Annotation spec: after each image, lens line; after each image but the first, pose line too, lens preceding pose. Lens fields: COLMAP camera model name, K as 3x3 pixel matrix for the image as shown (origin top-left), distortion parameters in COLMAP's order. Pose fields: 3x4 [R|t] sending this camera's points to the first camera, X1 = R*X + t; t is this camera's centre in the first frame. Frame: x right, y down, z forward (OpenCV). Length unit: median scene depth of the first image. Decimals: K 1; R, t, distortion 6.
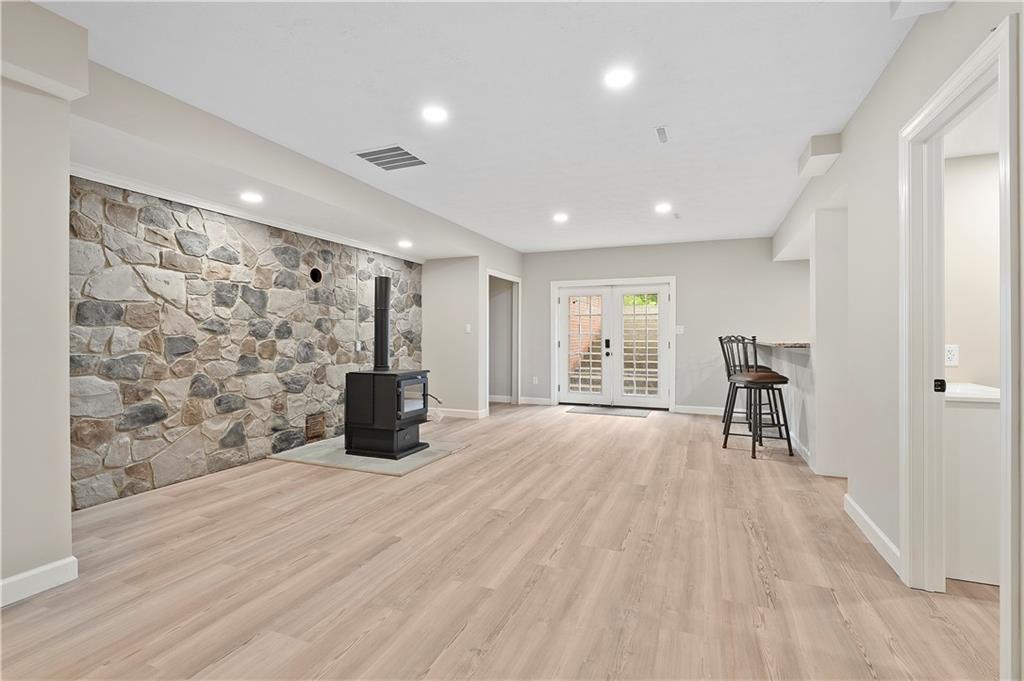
lens RADIAL K [[467.6, 0, 512.0], [0, 467.6, 340.5], [0, 0, 1]] dist [-0.010539, 0.000056]
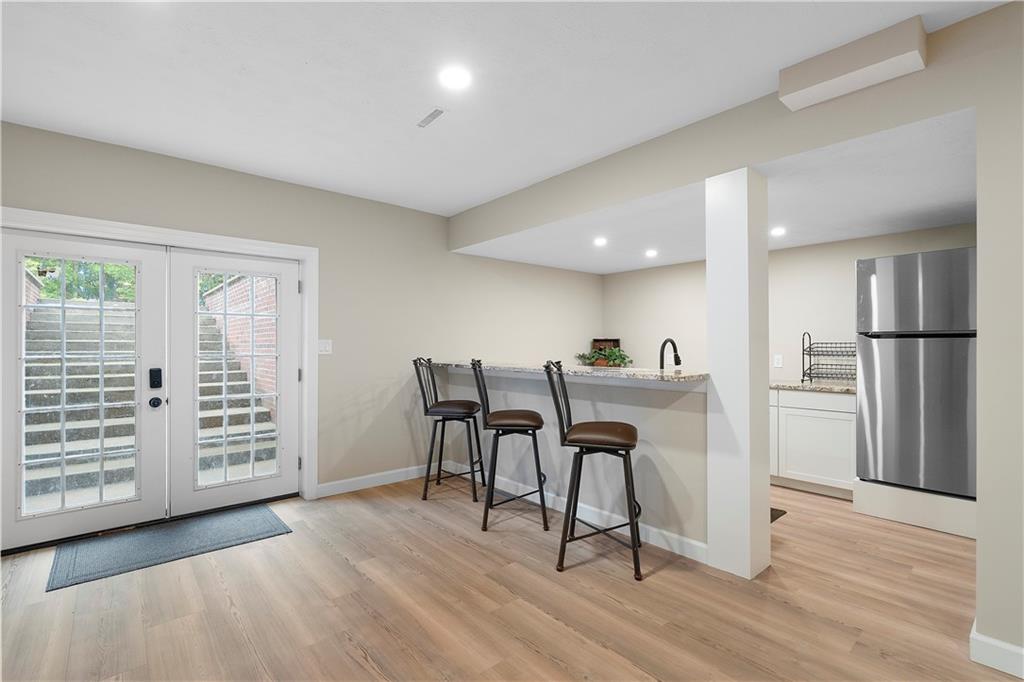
lens RADIAL K [[467.6, 0, 512.0], [0, 467.6, 341.0], [0, 0, 1]] dist [-0.010539, 0.000056]
pose [[0.448282, 0.005019, 0.893878, -0.034149], [0.012736, 0.999847, -0.012002, -0.019477], [-0.893802, 0.016765, 0.448149, 0.526210]]
